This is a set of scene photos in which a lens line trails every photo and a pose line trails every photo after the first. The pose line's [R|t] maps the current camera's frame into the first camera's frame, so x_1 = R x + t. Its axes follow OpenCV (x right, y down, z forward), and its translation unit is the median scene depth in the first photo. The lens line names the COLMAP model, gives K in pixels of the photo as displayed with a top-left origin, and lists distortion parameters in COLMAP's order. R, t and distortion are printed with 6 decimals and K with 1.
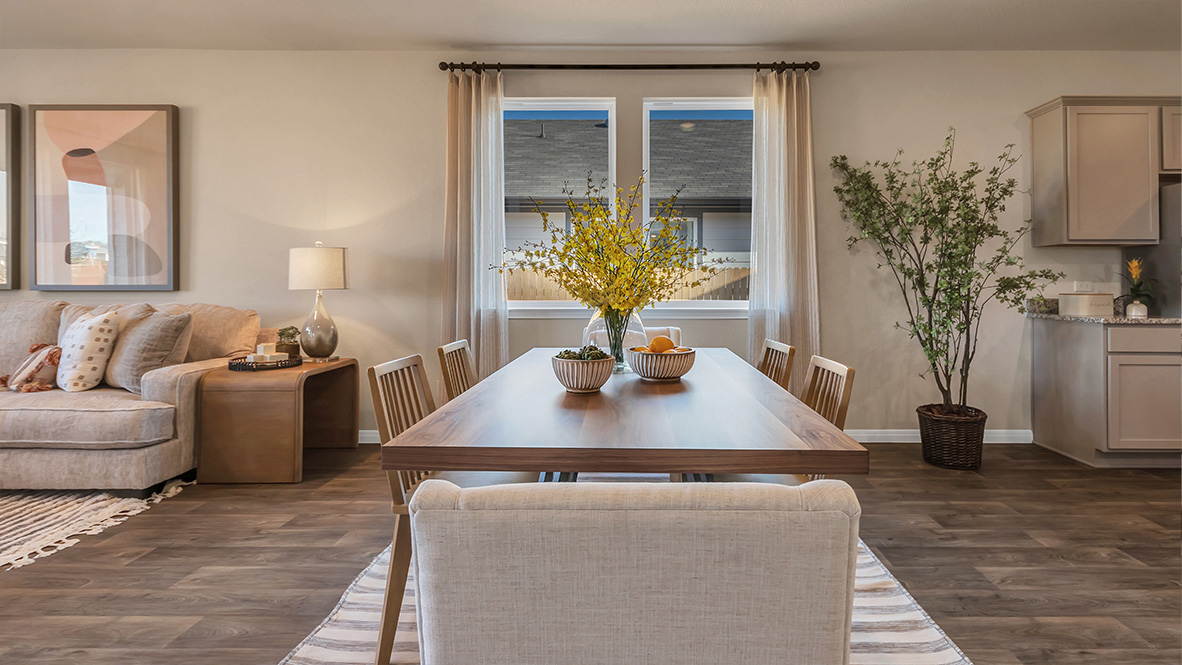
lens RADIAL K [[561.2, 0, 623.8], [0, 561.2, 277.0], [0, 0, 1]] dist [0.008289, -0.003721]
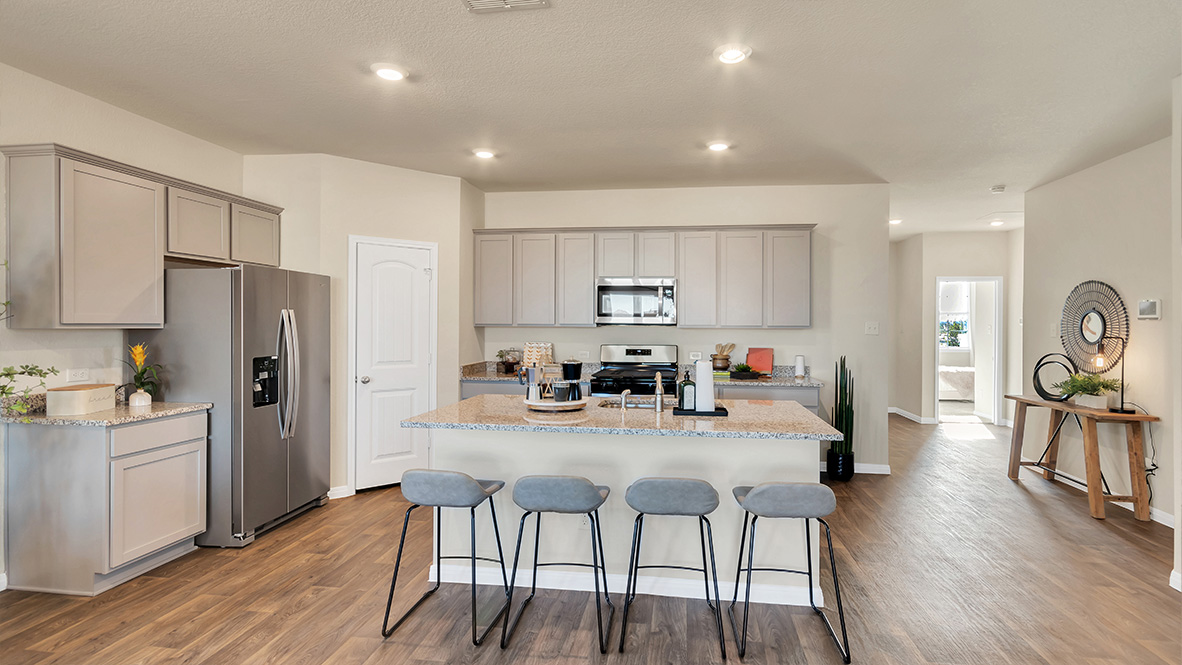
lens RADIAL K [[561.2, 0, 618.1], [0, 561.2, 328.4], [0, 0, 1]] dist [0.008289, -0.003721]
pose [[0.106599, -0.008262, 0.994268, 0.070533], [-0.017697, 0.999791, 0.010206, -0.081105], [-0.994145, -0.018684, 0.106431, 0.119760]]
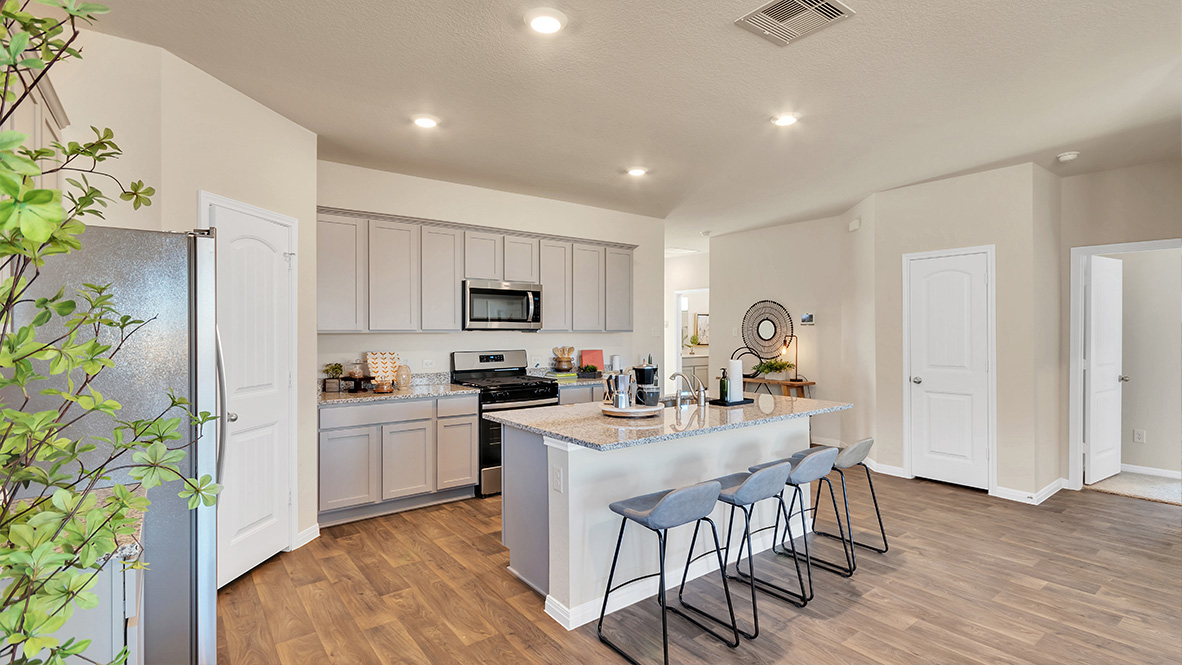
lens RADIAL K [[561.2, 0, 581.7], [0, 561.2, 333.6], [0, 0, 1]] dist [0.008289, -0.003721]
pose [[-0.622187, -0.008274, 0.782825, 0.302821], [-0.010905, 0.999939, 0.001901, -0.072029], [-0.782793, -0.007354, -0.622239, 0.934159]]
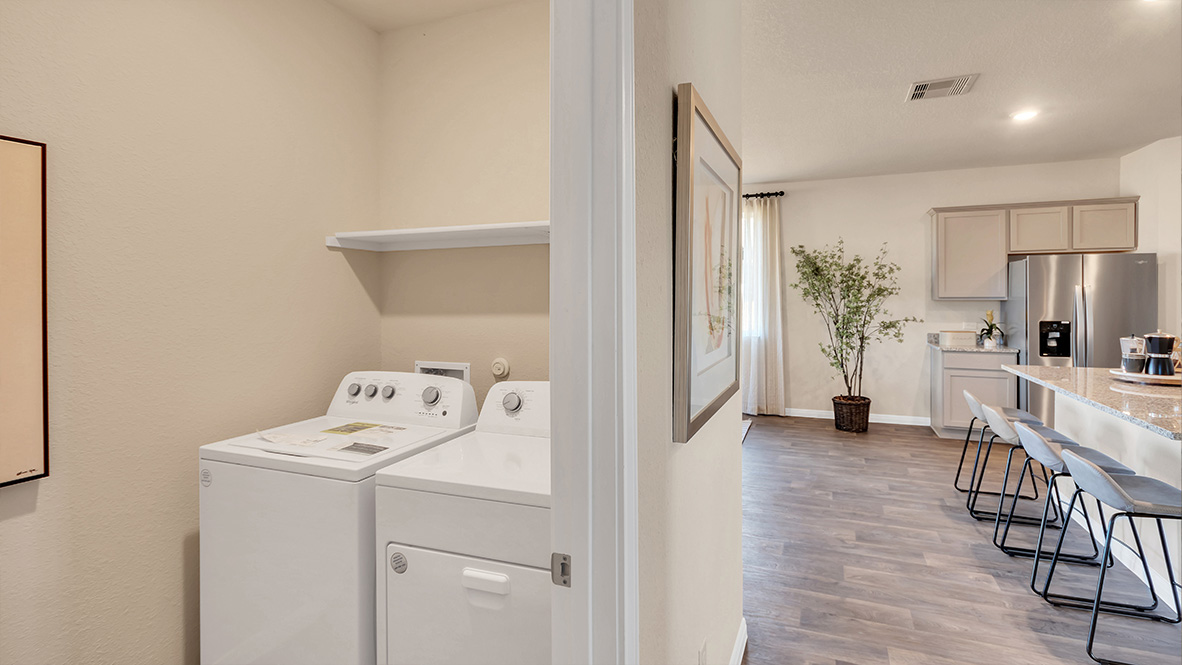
lens RADIAL K [[561.2, 0, 592.3], [0, 561.2, 304.5], [0, 0, 1]] dist [0.008289, -0.003721]
pose [[0.928933, 0.001967, -0.370242, 0.461607], [0.007647, 0.999671, 0.024496, -0.091438], [0.370168, -0.025587, 0.928612, -0.833460]]
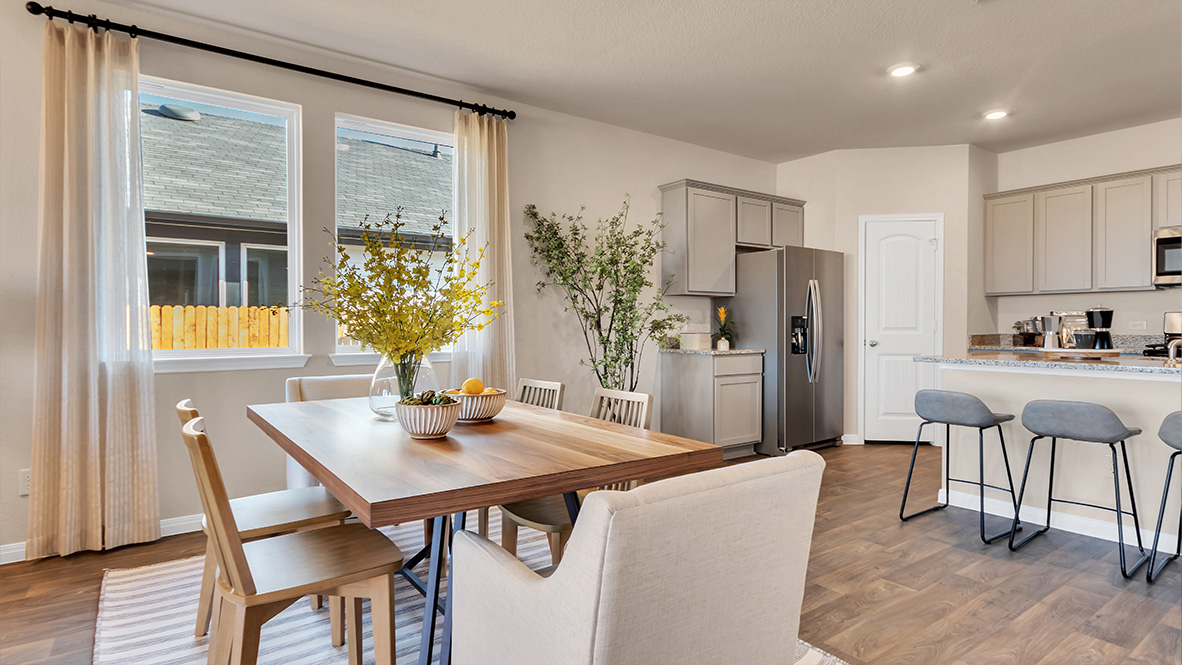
lens RADIAL K [[619.2, 0, 586.3], [0, 619.2, 333.5], [0, 0, 1]] dist [-0.011475, 0.004185]
pose [[0.804519, -0.010340, 0.593837, -0.241123], [-0.003812, 0.999738, 0.022571, 0.000476], [-0.593915, -0.020423, 0.804269, -0.004960]]
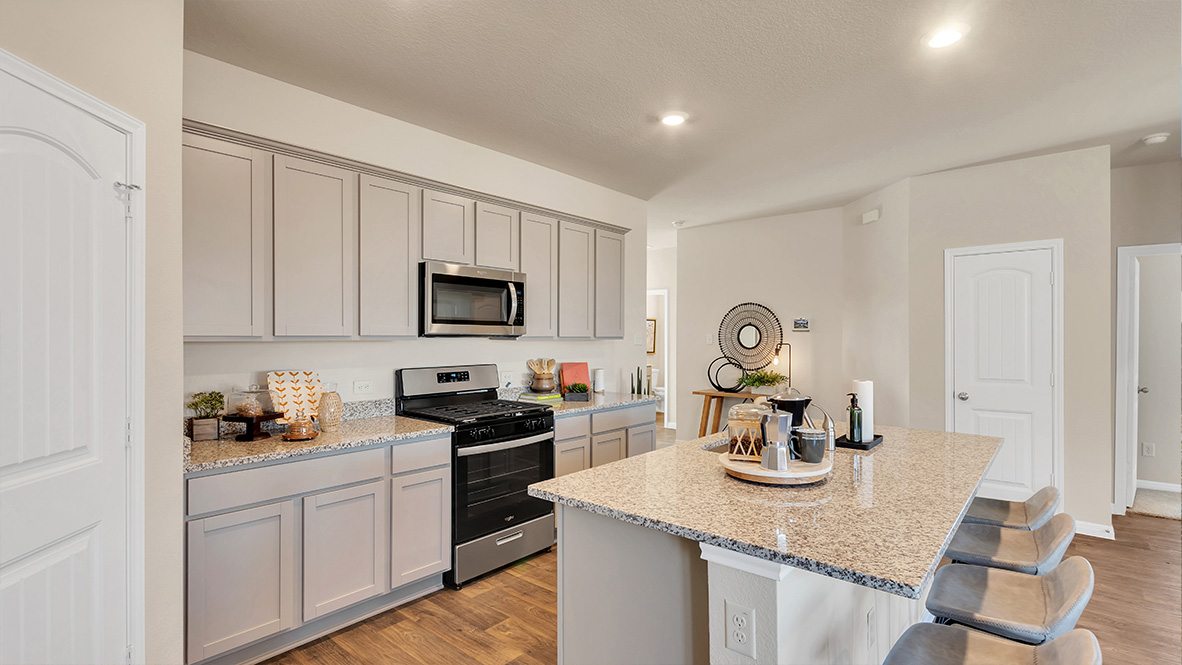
lens RADIAL K [[561.2, 0, 581.0], [0, 561.2, 339.6], [0, 0, 1]] dist [0.008289, -0.003721]
pose [[-0.777289, -0.009460, 0.629072, 0.759058], [-0.012563, 0.999921, -0.000486, -0.072358], [-0.629018, -0.008280, -0.777347, 0.858348]]
